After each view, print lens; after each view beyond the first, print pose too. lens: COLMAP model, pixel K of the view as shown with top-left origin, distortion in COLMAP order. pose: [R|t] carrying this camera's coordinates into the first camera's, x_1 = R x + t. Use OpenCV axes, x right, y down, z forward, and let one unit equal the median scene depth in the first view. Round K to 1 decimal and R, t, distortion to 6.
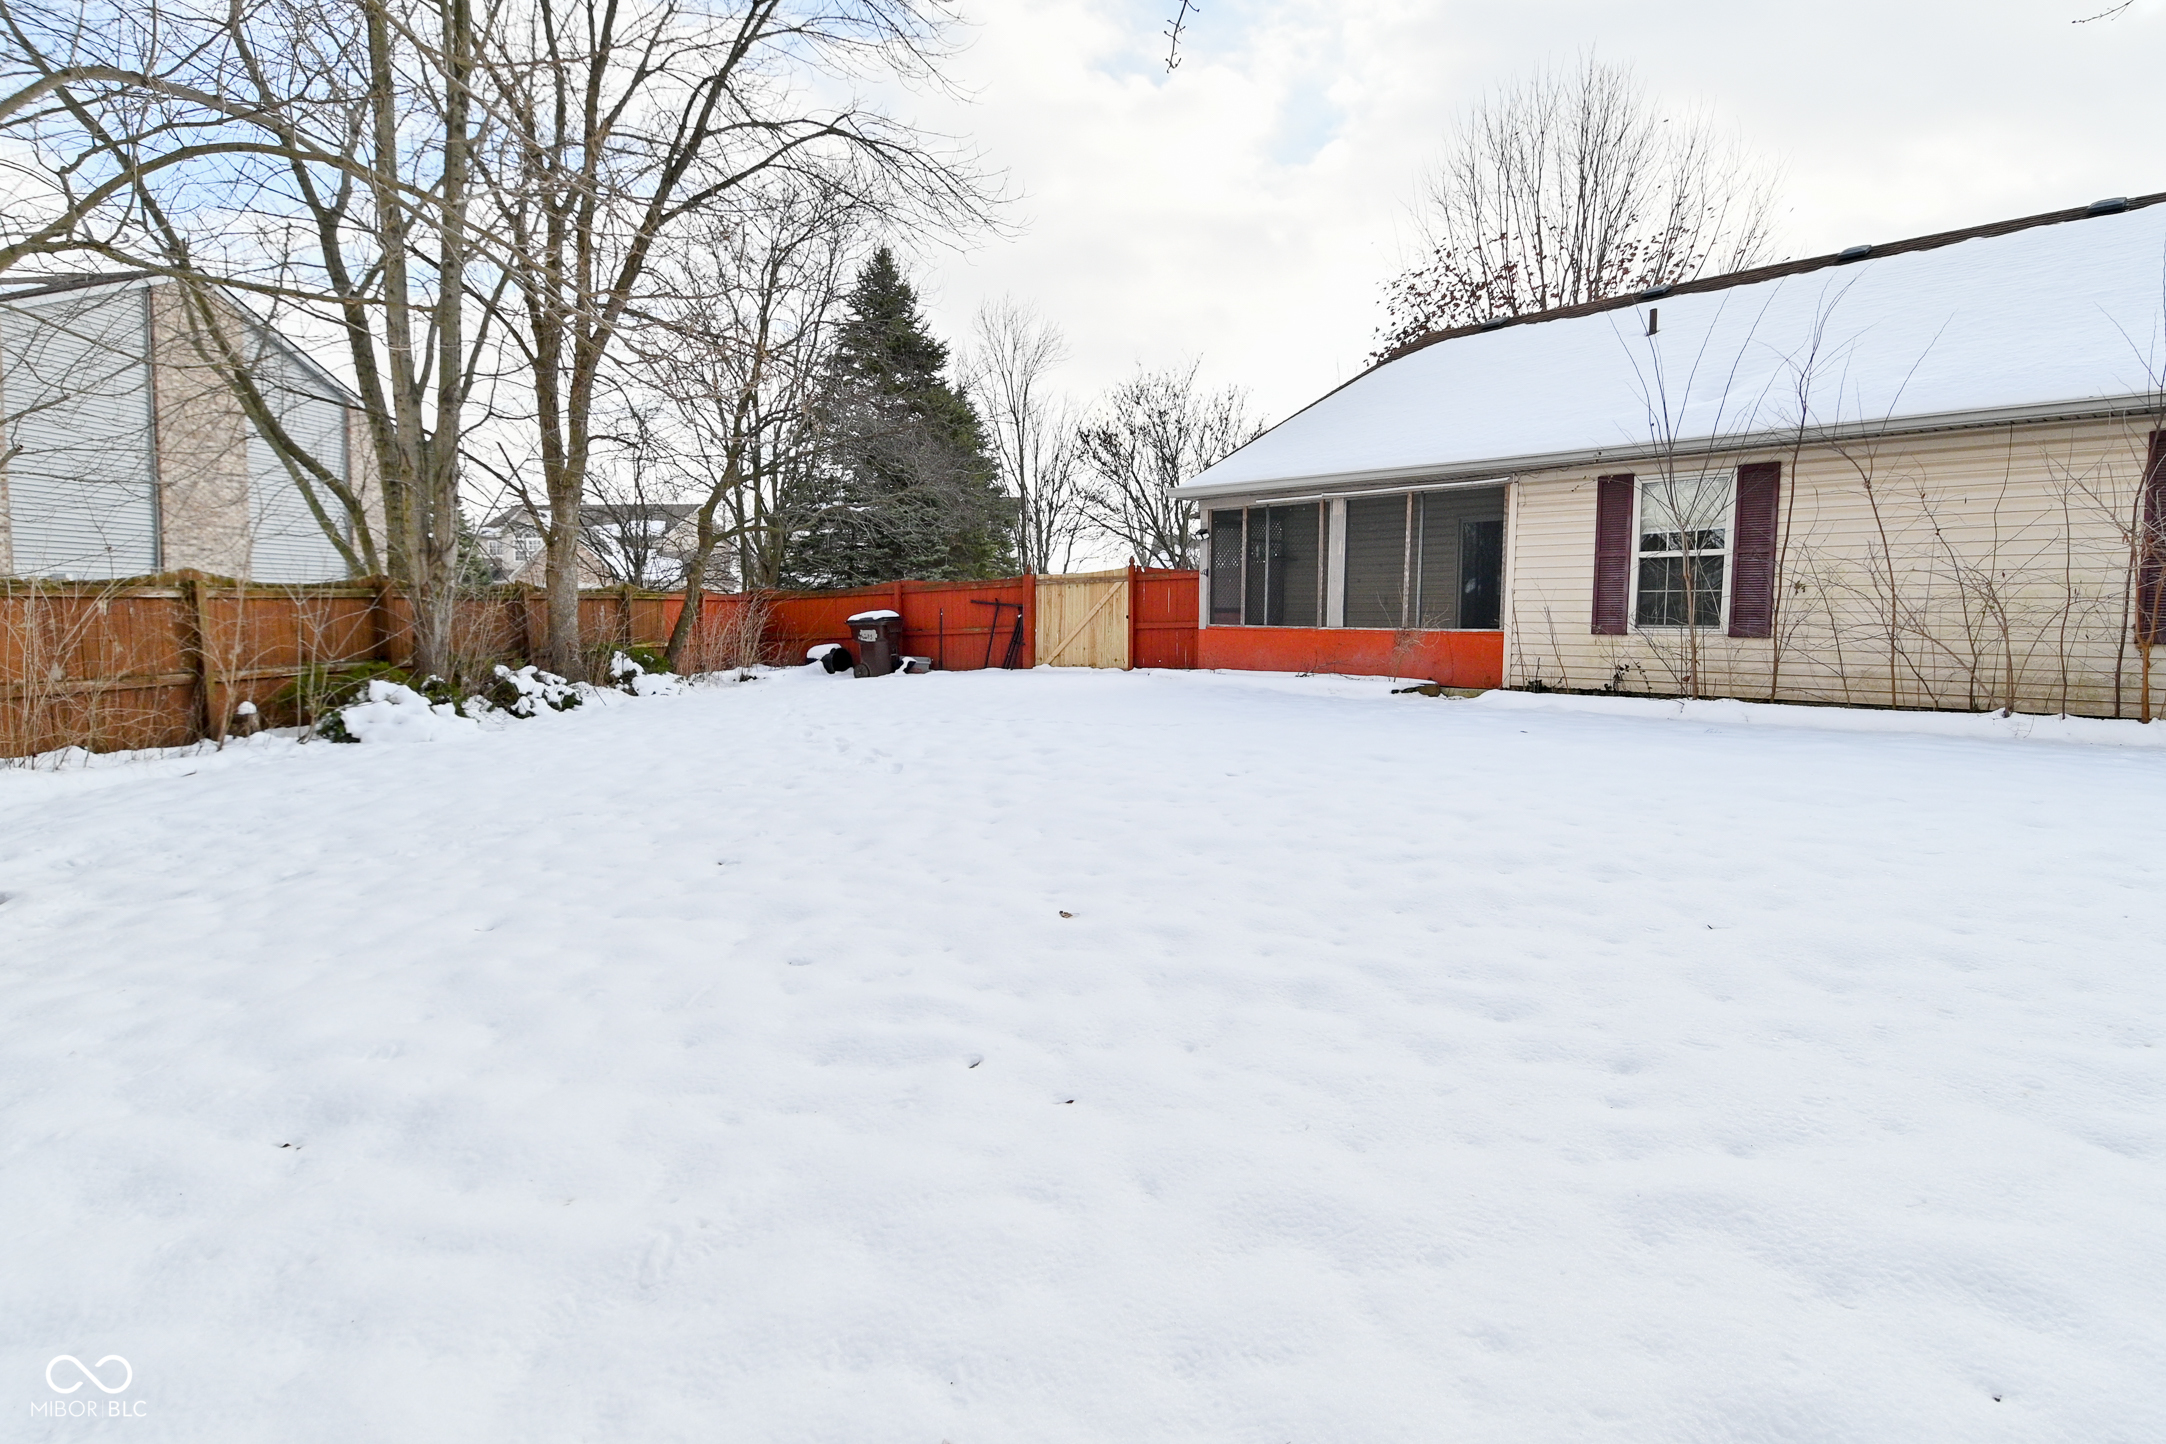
lens RADIAL K [[1141.0, 0, 1079.1], [0, 1141.0, 716.6], [0, 0, 1]] dist [-0.001240, -0.014421]
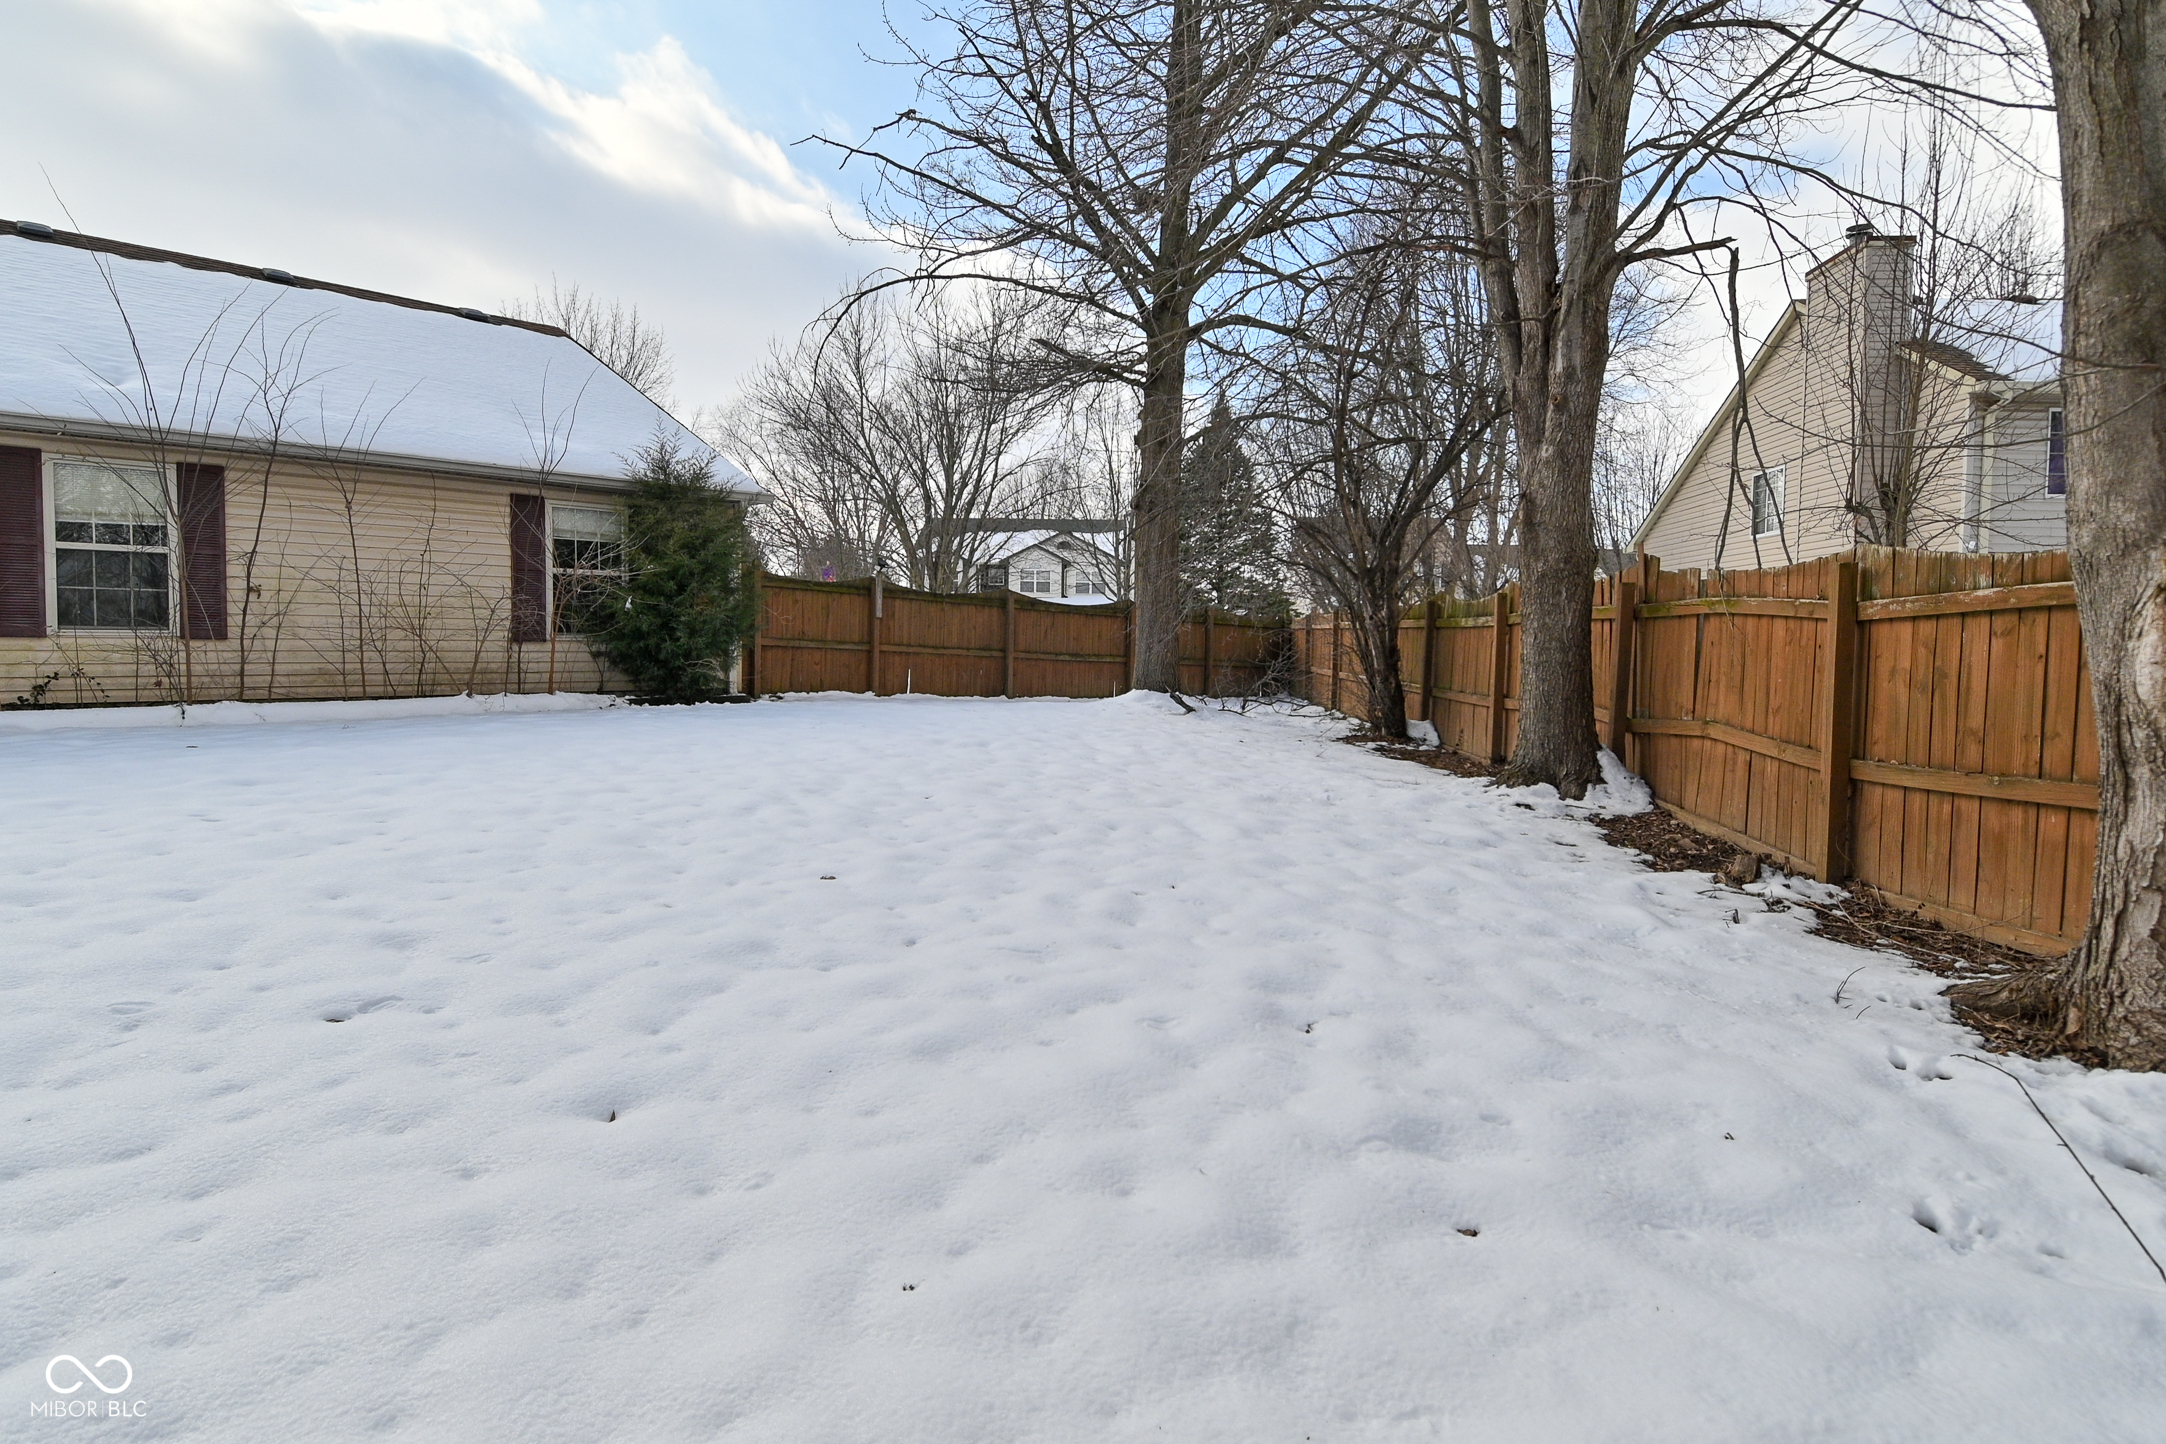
lens RADIAL K [[1141.0, 0, 1077.7], [0, 1141.0, 718.6], [0, 0, 1]] dist [-0.001240, -0.014421]
pose [[-0.056747, -0.066591, 0.996165, -0.449164], [0.077431, 0.994474, 0.070888, -0.011789], [-0.995382, 0.081156, -0.051277, 0.302822]]
